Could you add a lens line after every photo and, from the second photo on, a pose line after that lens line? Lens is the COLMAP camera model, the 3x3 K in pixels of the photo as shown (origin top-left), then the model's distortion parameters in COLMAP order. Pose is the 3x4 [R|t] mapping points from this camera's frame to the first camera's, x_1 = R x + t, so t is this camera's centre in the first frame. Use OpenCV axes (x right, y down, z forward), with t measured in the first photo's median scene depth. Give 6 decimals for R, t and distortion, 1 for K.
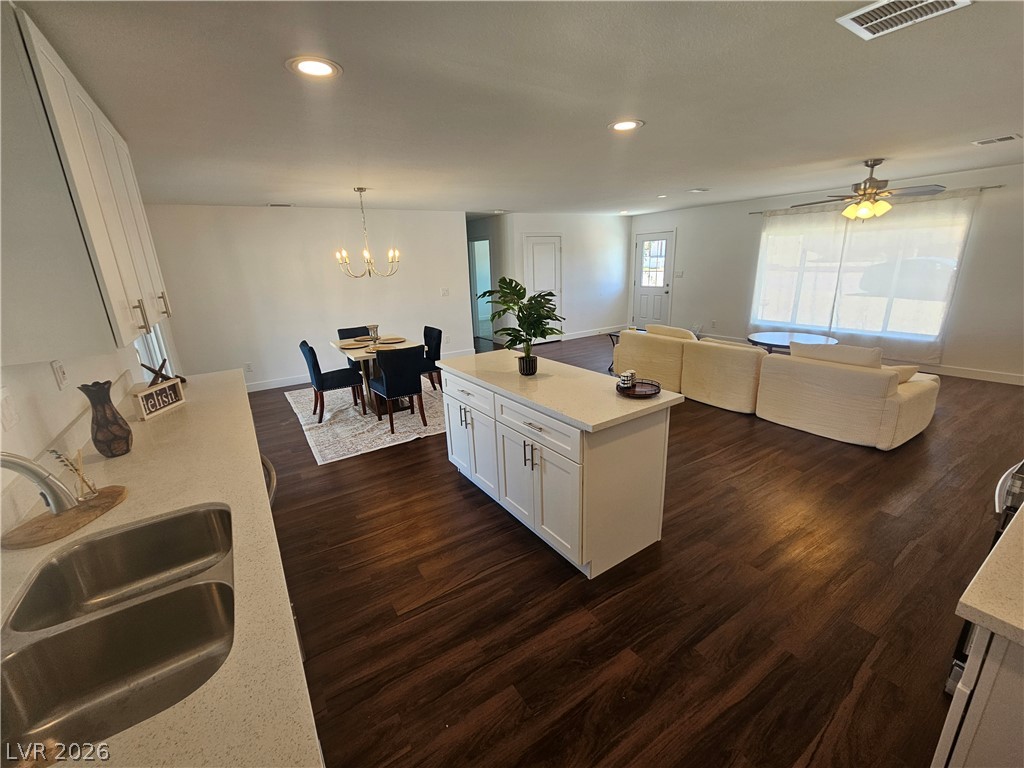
lens RADIAL K [[422.3, 0, 507.6], [0, 422.3, 384.3], [0, 0, 1]] dist [-0.010013, 0.004243]
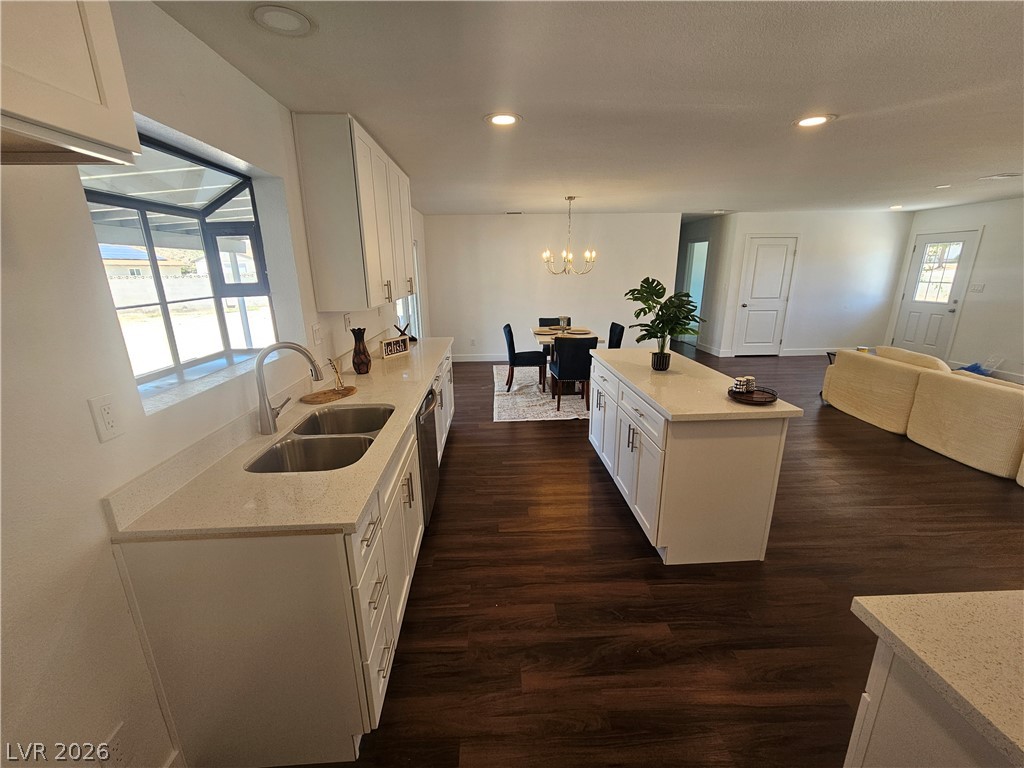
lens RADIAL K [[422.3, 0, 510.5], [0, 422.3, 383.0], [0, 0, 1]] dist [-0.010013, 0.004243]
pose [[0.861715, 0.161887, -0.480874, 0.223349], [-0.163595, 0.985768, 0.038701, 0.027867], [0.480295, 0.045319, 0.875935, -0.099504]]
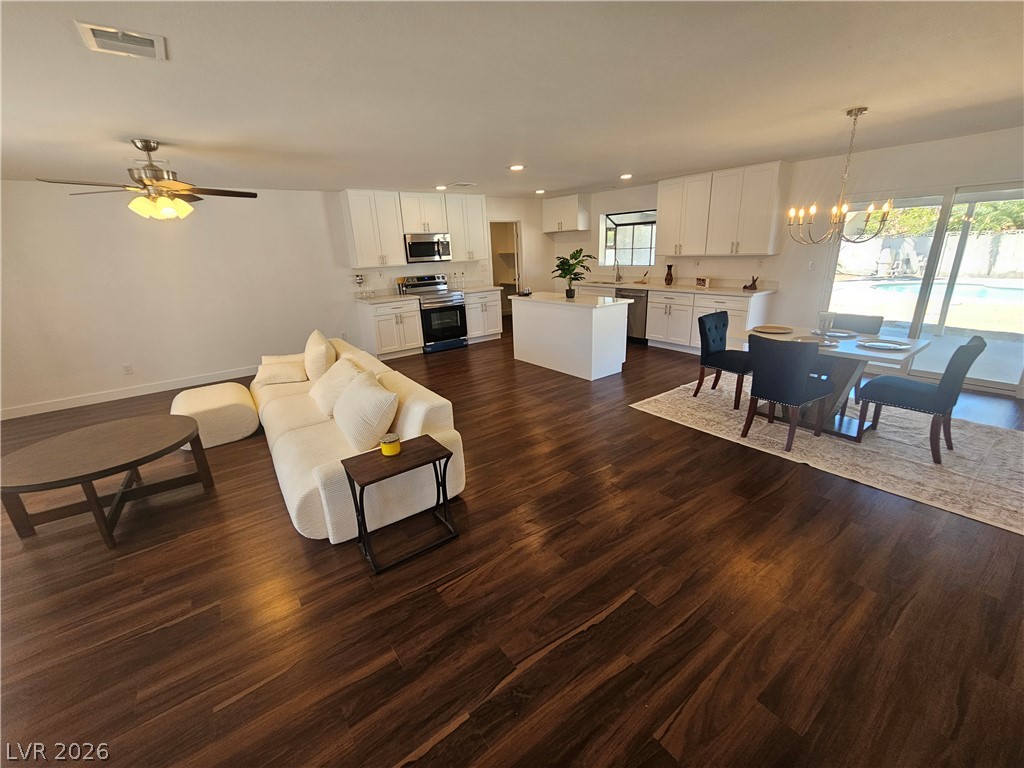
lens RADIAL K [[422.3, 0, 513.8], [0, 422.3, 386.6], [0, 0, 1]] dist [-0.010013, 0.004243]
pose [[-0.994823, 0.096248, -0.032615, 0.402363], [0.060690, 0.820104, 0.568987, -0.804124], [0.081512, 0.564062, -0.821699, 2.745210]]
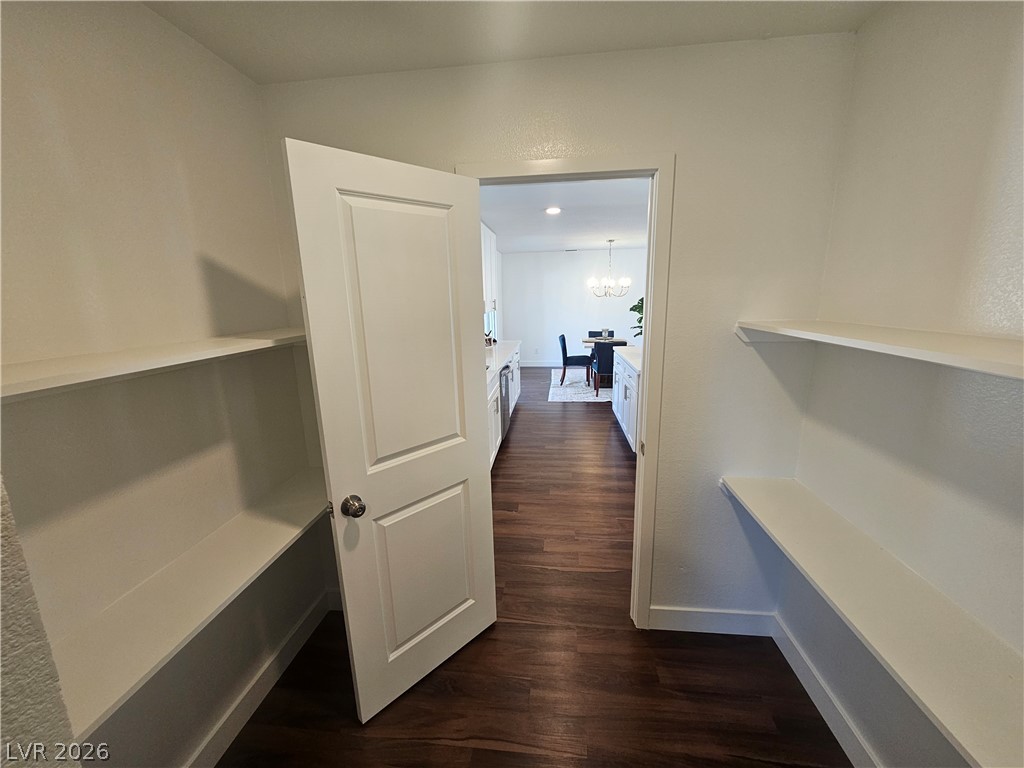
lens RADIAL K [[422.3, 0, 515.2], [0, 422.3, 386.8], [0, 0, 1]] dist [-0.010013, 0.004243]
pose [[0.778819, 0.159156, -0.606720, 0.616832], [-0.187146, 0.982178, 0.017417, 0.157837], [0.598679, 0.099981, 0.794725, -0.591877]]
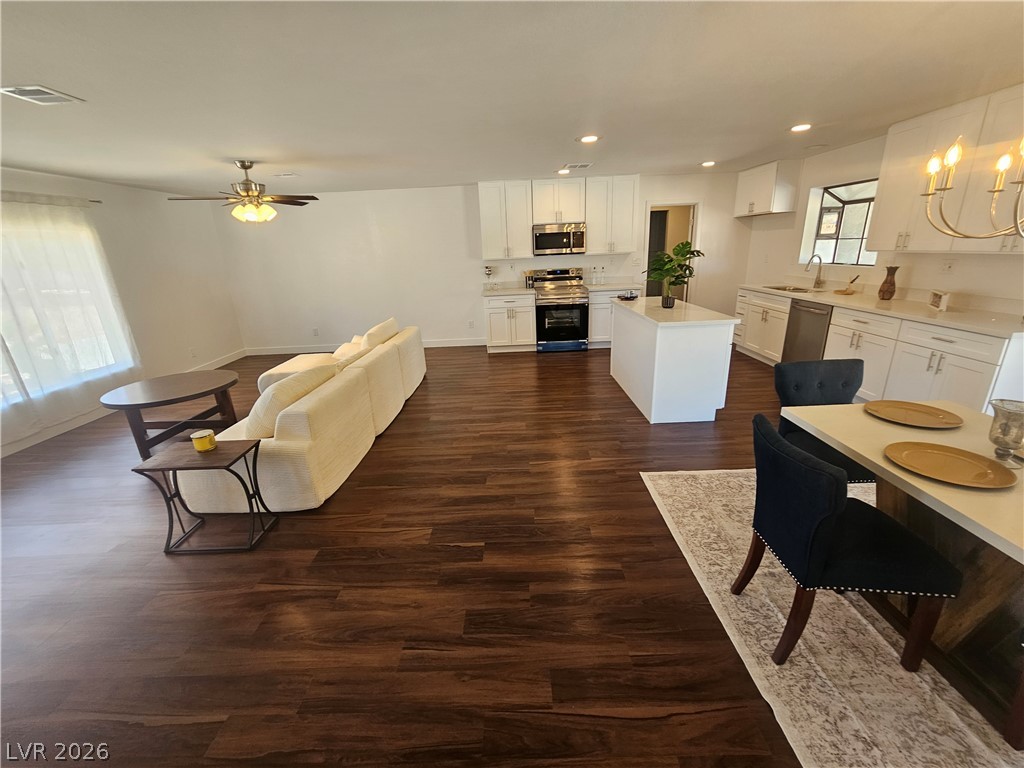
lens RADIAL K [[422.3, 0, 511.1], [0, 422.3, 387.7], [0, 0, 1]] dist [-0.010013, 0.004243]
pose [[-0.833063, -0.101027, 0.543874, -0.318945], [0.228117, 0.832951, 0.504138, -0.642319], [-0.503952, 0.544046, -0.670855, 2.331390]]
